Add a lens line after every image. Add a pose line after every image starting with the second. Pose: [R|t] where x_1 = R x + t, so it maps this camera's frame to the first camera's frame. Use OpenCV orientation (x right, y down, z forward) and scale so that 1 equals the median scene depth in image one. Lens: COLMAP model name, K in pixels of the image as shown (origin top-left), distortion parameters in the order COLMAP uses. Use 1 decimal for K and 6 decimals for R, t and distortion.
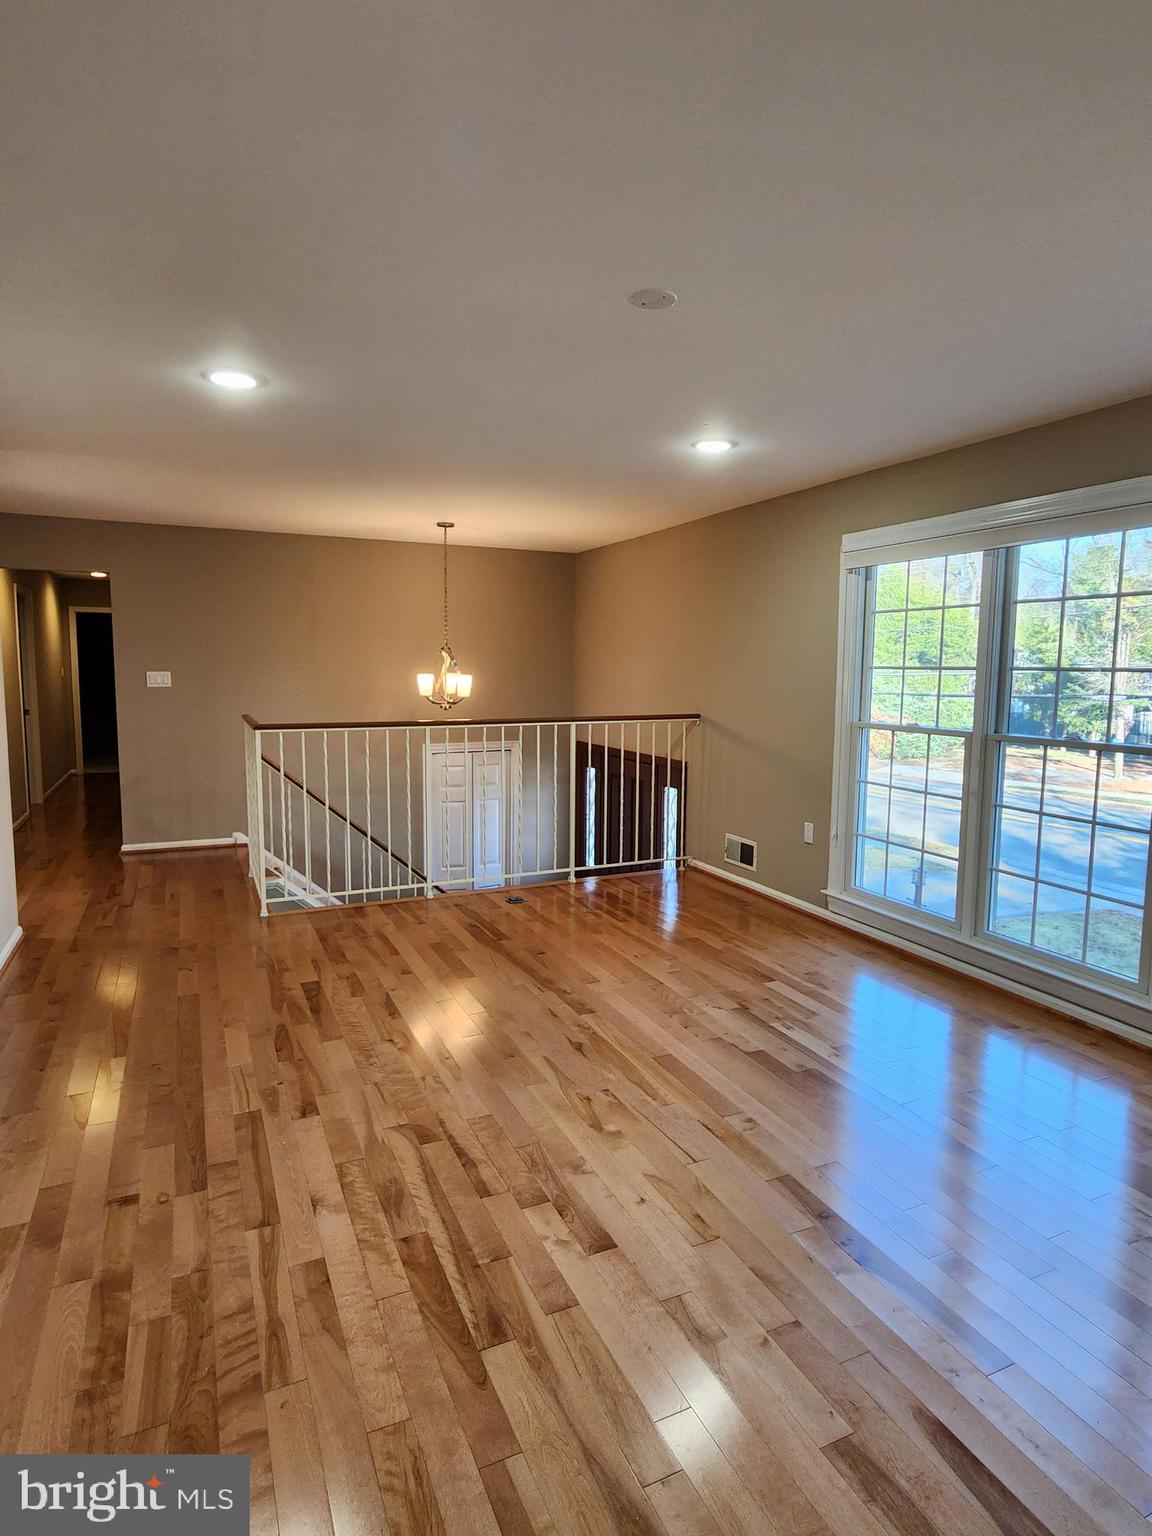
lens RADIAL K [[858.4, 0, 586.0], [0, 858.4, 761.5], [0, 0, 1]] dist [0.004763, -0.003830]
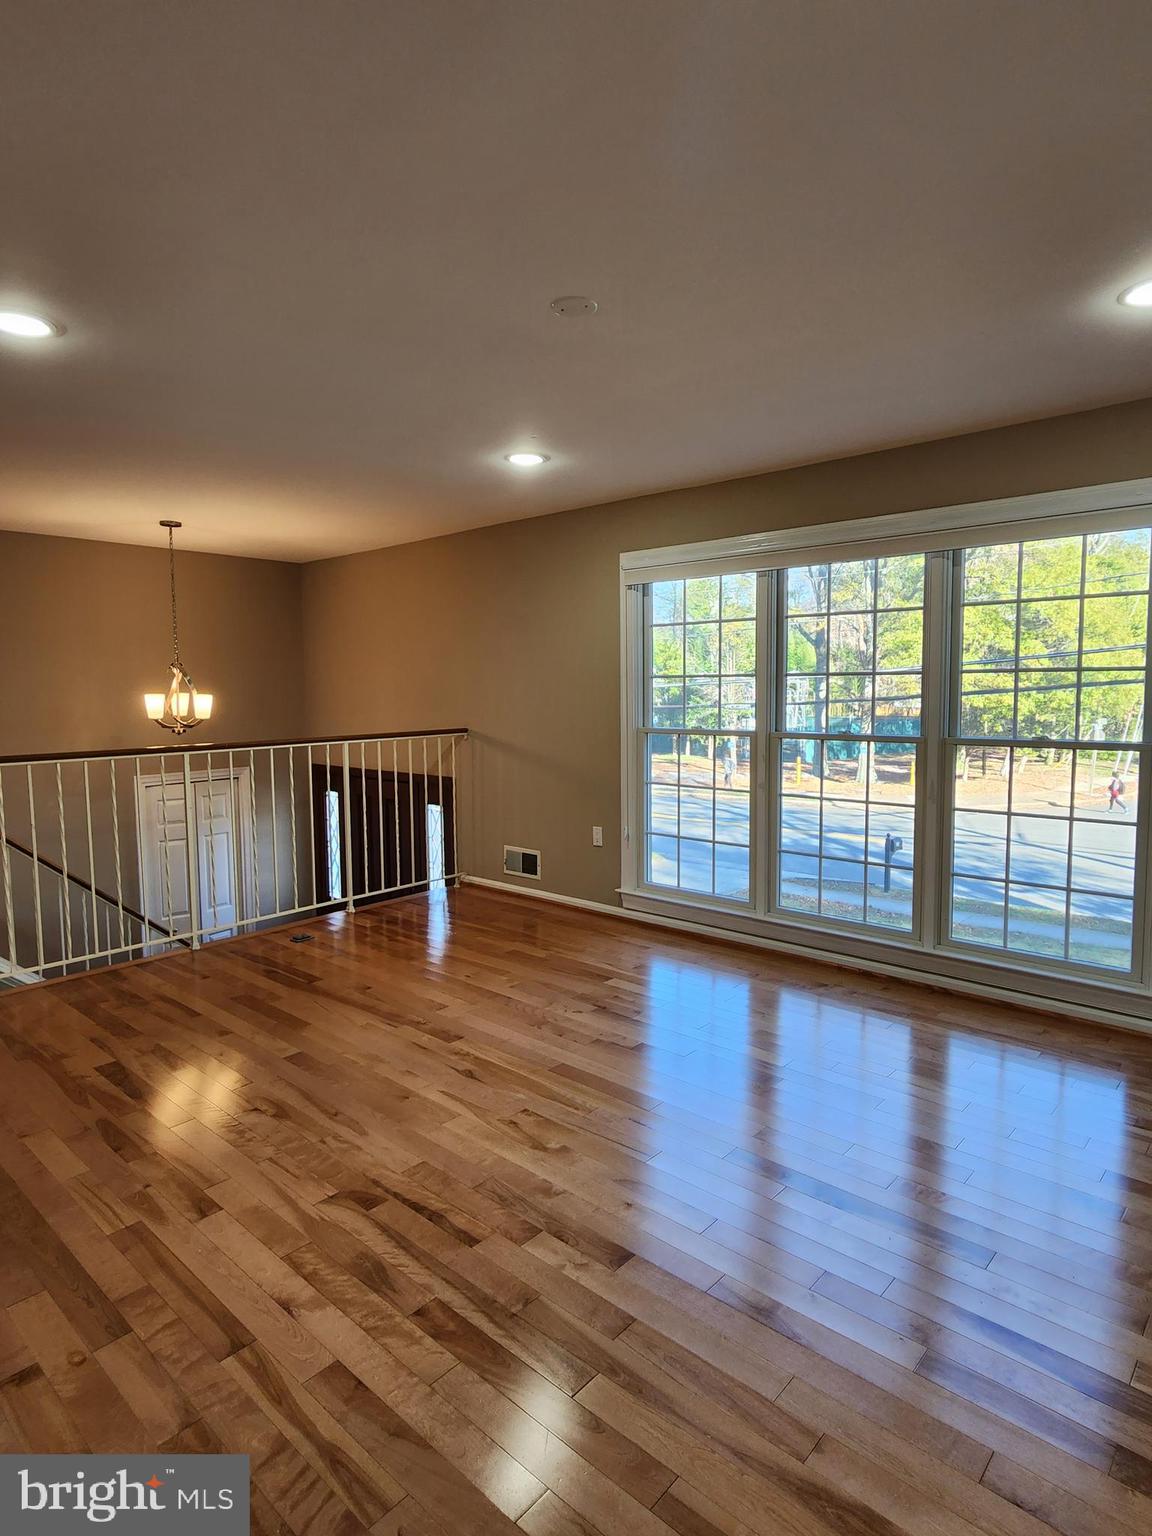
lens RADIAL K [[858.4, 0, 582.3], [0, 858.4, 766.1], [0, 0, 1]] dist [0.004763, -0.003830]
pose [[0.918684, -0.053162, 0.391400, -0.201781], [0.060558, 0.998143, -0.006566, 0.004482], [-0.390324, 0.029735, 0.920197, 0.053723]]
